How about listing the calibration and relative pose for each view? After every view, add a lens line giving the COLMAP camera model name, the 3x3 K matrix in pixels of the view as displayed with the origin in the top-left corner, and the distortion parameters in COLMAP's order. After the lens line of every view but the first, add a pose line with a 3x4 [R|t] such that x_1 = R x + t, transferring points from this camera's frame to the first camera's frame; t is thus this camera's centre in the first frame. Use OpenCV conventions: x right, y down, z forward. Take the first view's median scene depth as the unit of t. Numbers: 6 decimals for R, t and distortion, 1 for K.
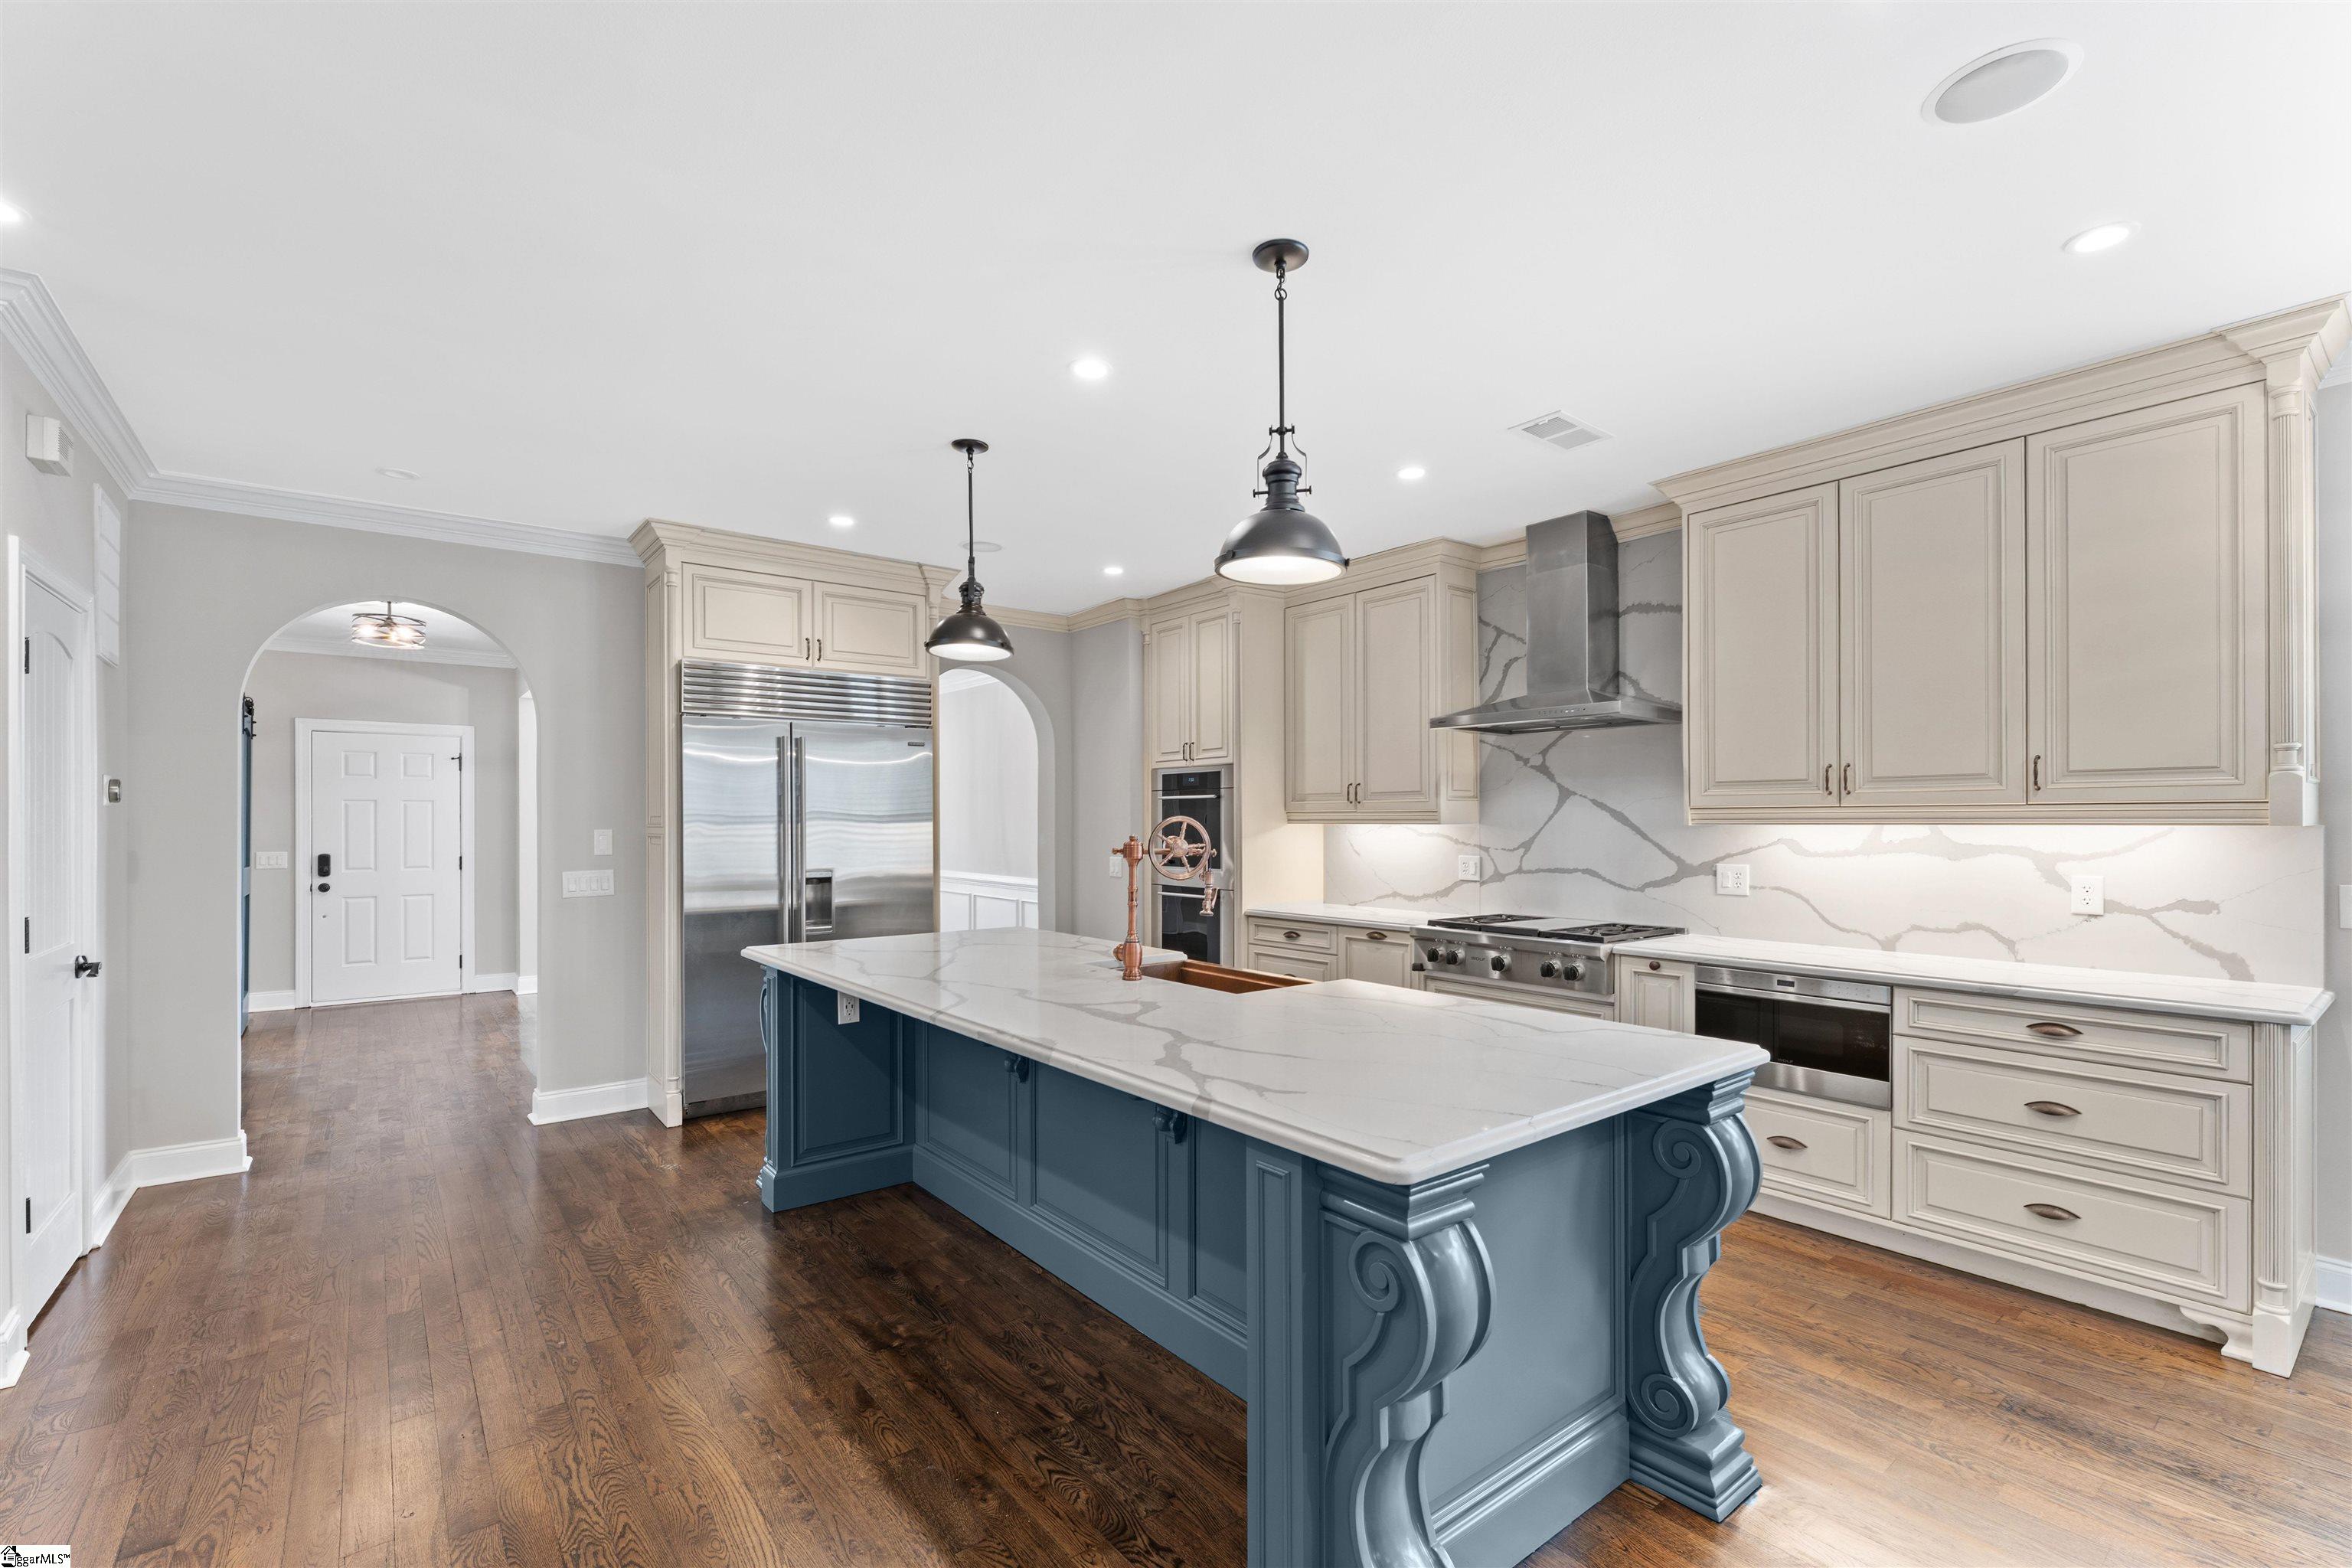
lens RADIAL K [[1018.6, 0, 1182.2], [0, 1018.6, 824.3], [0, 0, 1]] dist [-0.000006, 0.000110]
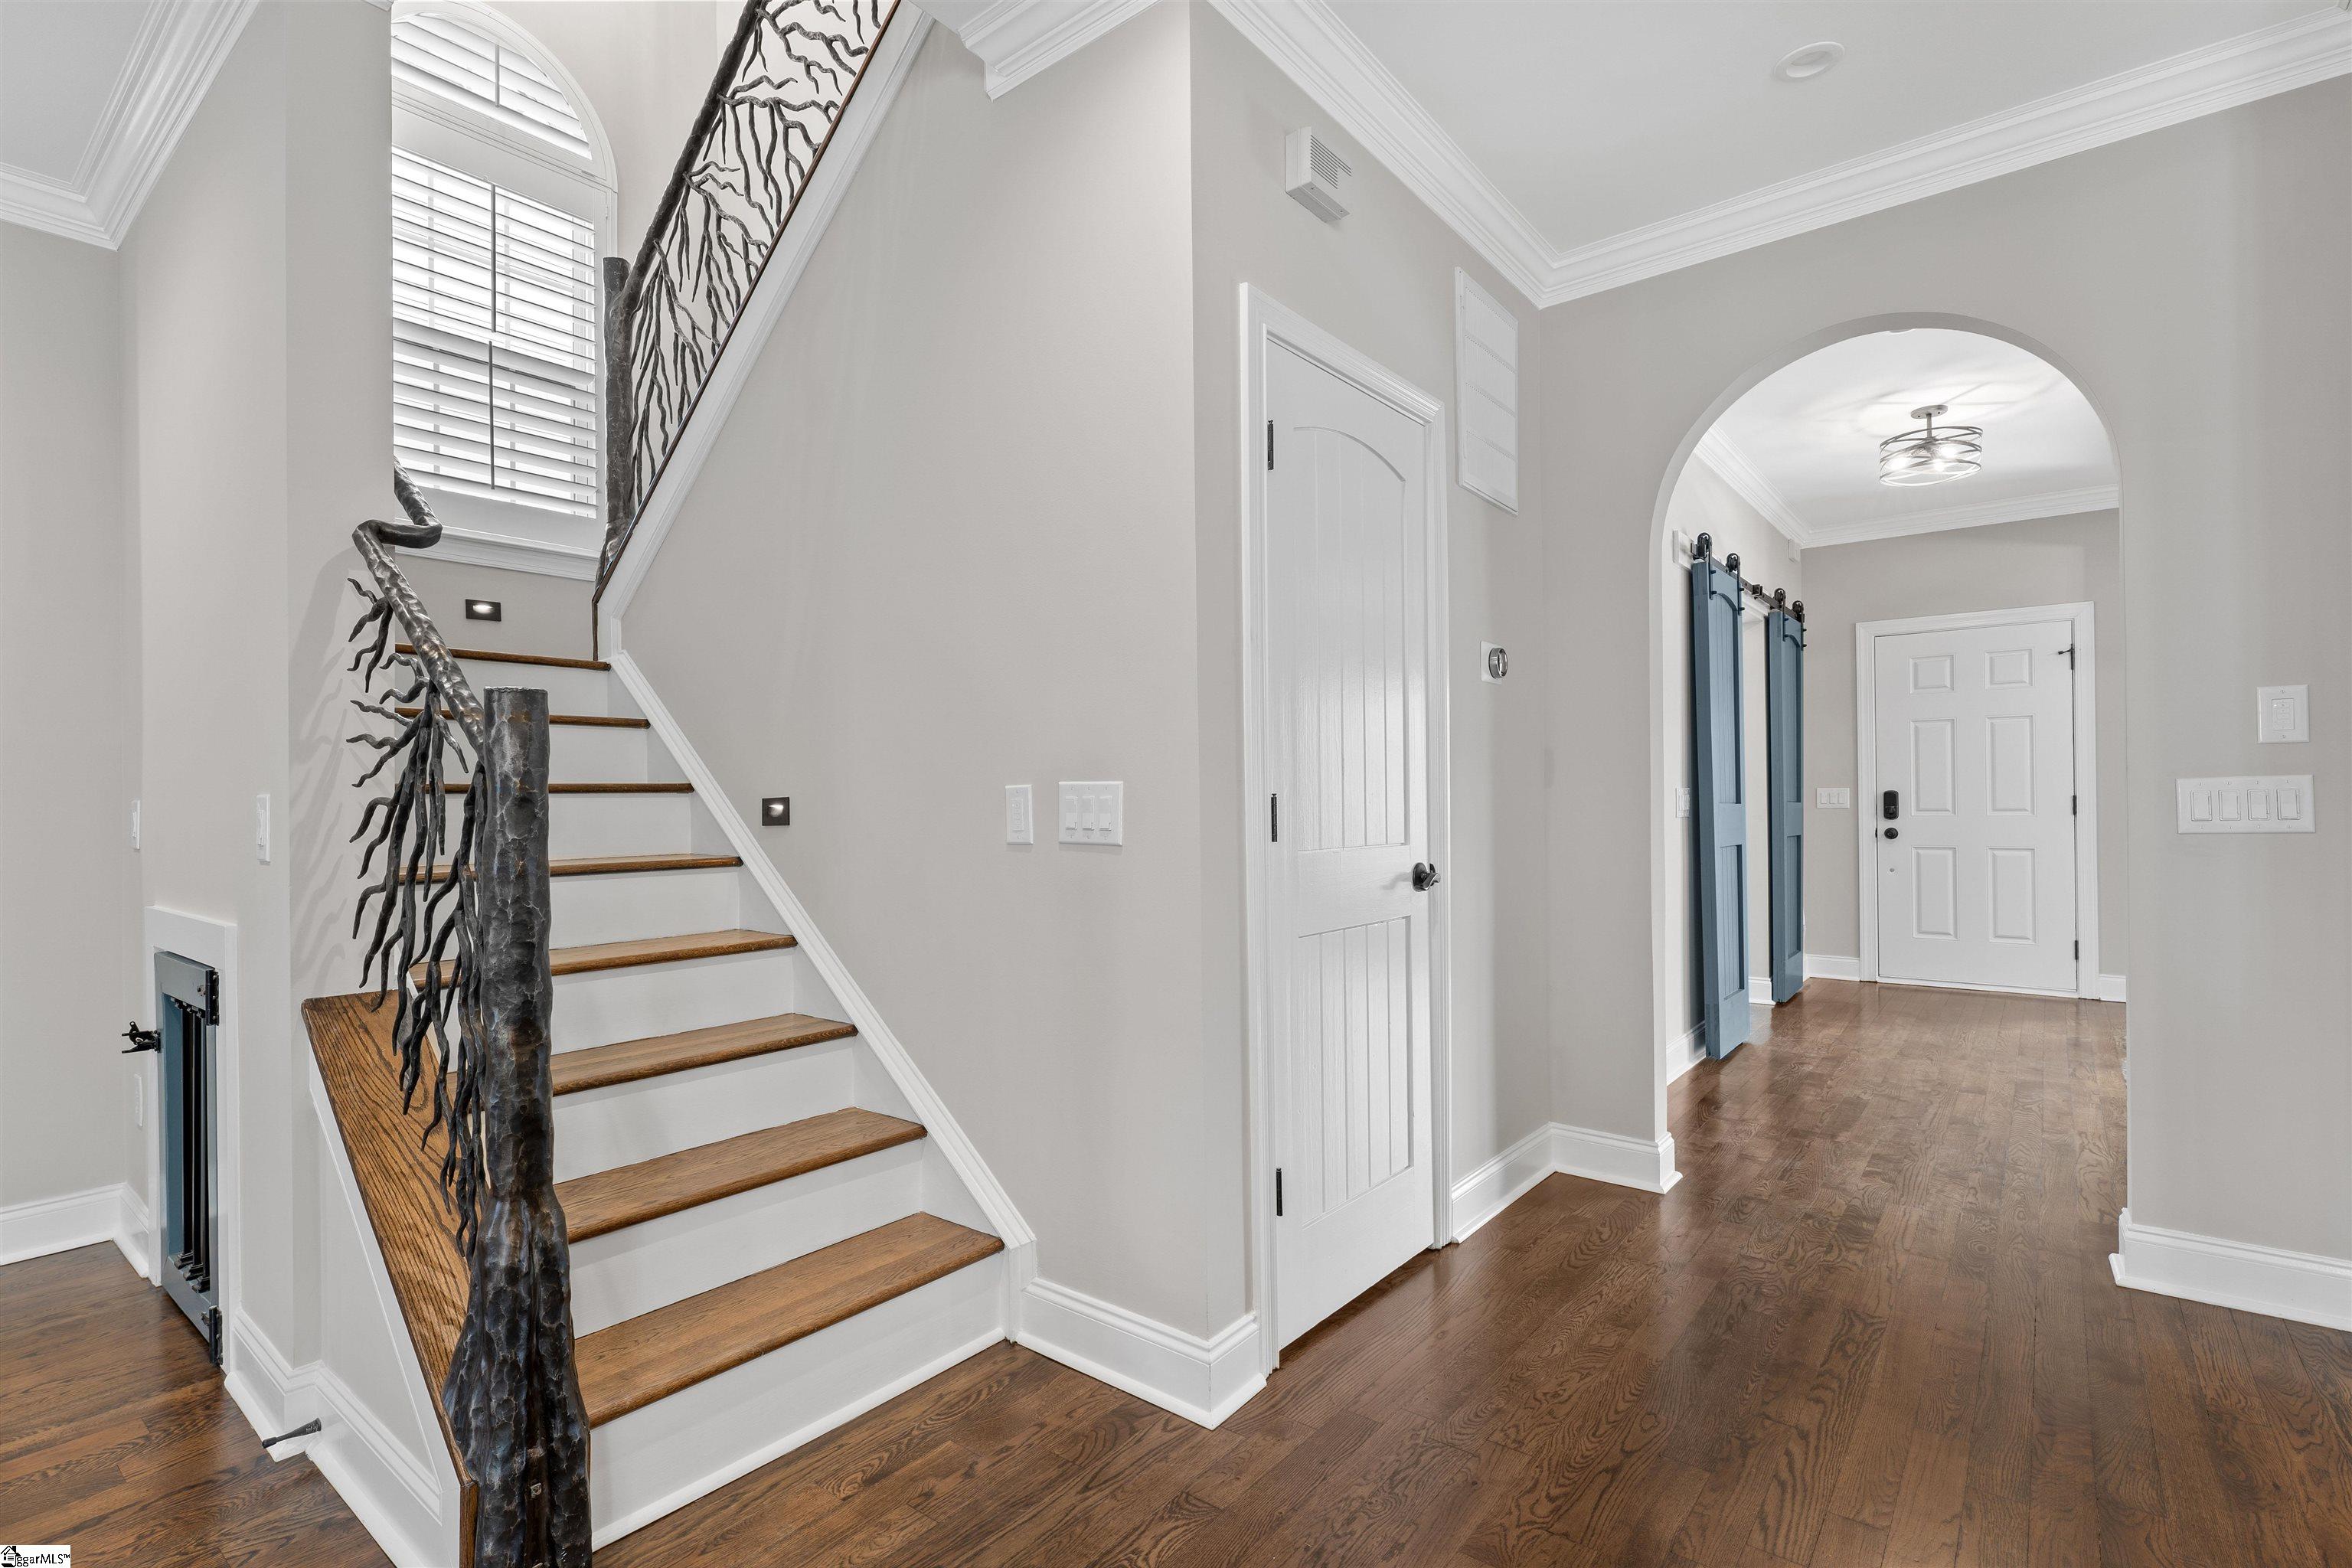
lens RADIAL K [[1109.6, 0, 1168.3], [0, 1109.6, 796.7], [0, 0, 1]] dist [0.004898, -0.000406]
pose [[0.220479, -0.007692, -0.975361, -0.198425], [0.007192, 0.999955, -0.006260, 0.055086], [0.975365, -0.005635, 0.220524, 0.416096]]
